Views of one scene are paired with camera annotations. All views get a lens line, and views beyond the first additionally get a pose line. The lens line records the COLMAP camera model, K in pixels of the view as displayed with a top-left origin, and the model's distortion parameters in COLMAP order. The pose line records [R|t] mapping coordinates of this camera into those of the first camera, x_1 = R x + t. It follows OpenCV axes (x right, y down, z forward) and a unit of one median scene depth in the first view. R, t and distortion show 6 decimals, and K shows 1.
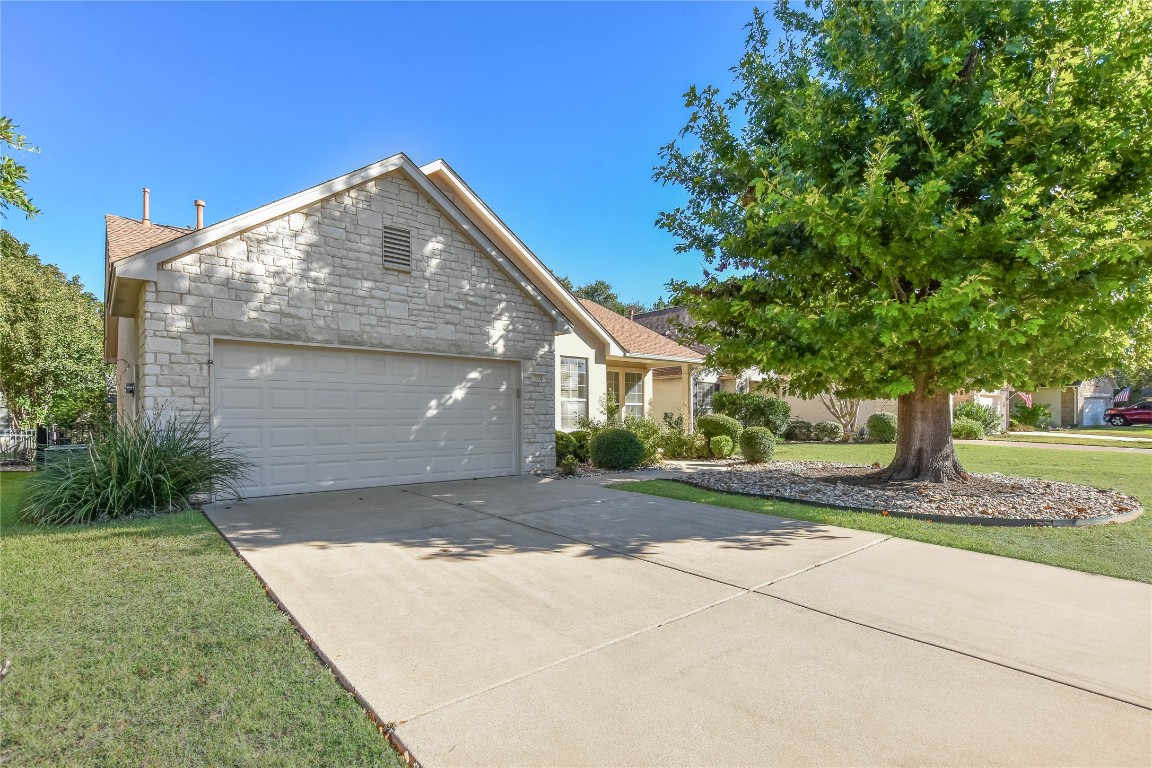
lens RADIAL K [[562.3, 0, 573.3], [0, 562.3, 410.1], [0, 0, 1]] dist [0.000090, 0.000040]
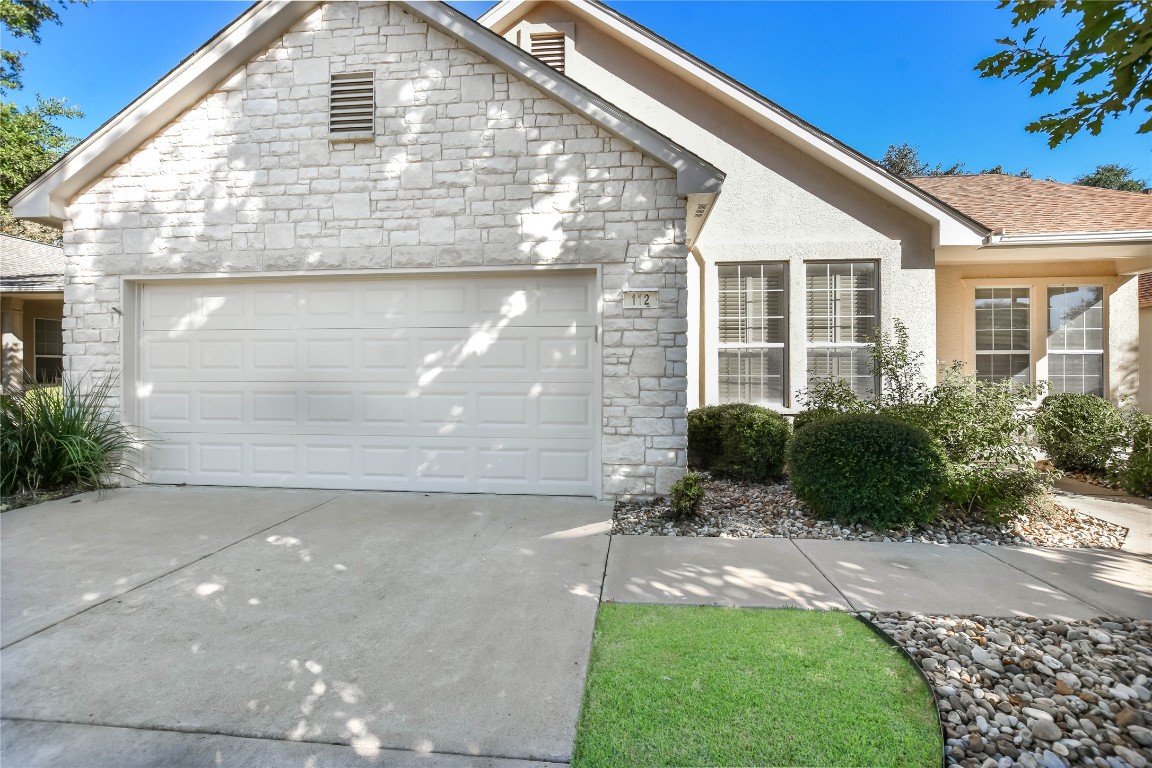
lens RADIAL K [[505.6, 0, 575.7], [0, 505.6, 371.2], [0, 0, 1]] dist [-0.012373, -0.000166]
pose [[0.689333, 0.003313, -0.724437, 0.245021], [0.006264, 0.999925, 0.010534, -0.002038], [0.724418, -0.011799, 0.689260, 0.768744]]
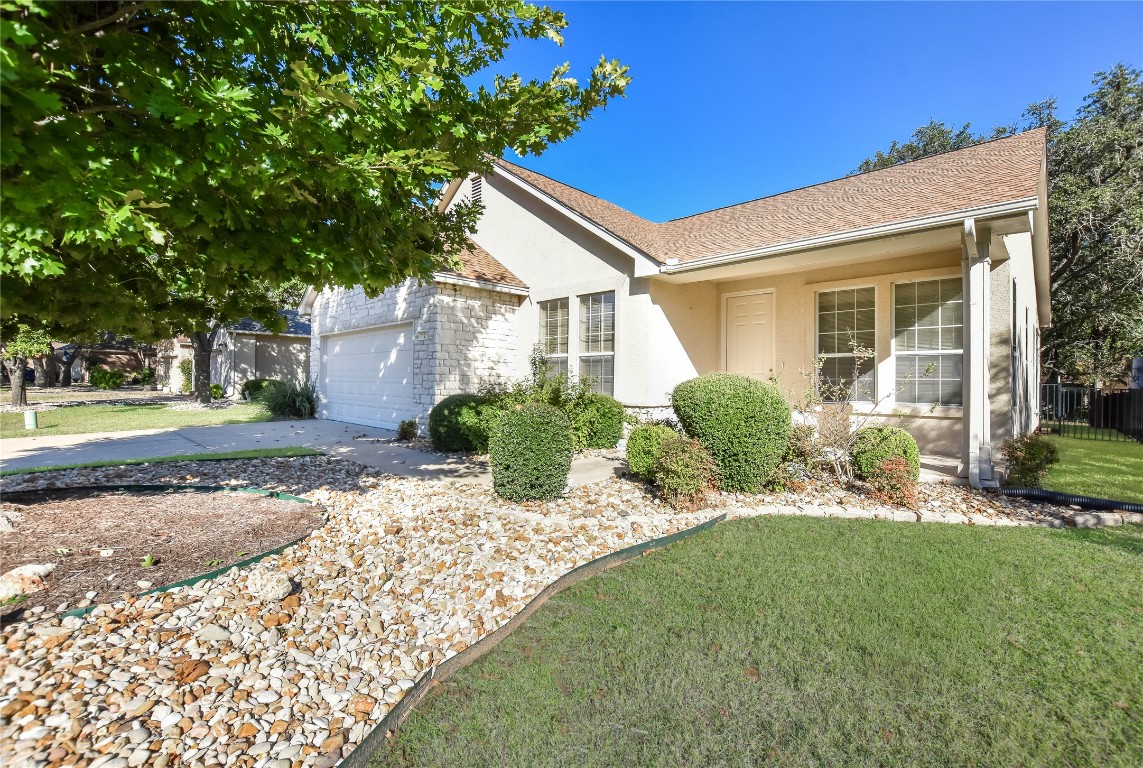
lens RADIAL K [[506.0, 0, 572.0], [0, 506.0, 390.5], [0, 0, 1]] dist [-0.004009, -0.000135]
pose [[0.098963, 0.023183, -0.994821, 0.932437], [0.002801, 0.999718, 0.023576, 0.017586], [0.995087, -0.005120, 0.098870, 1.348143]]
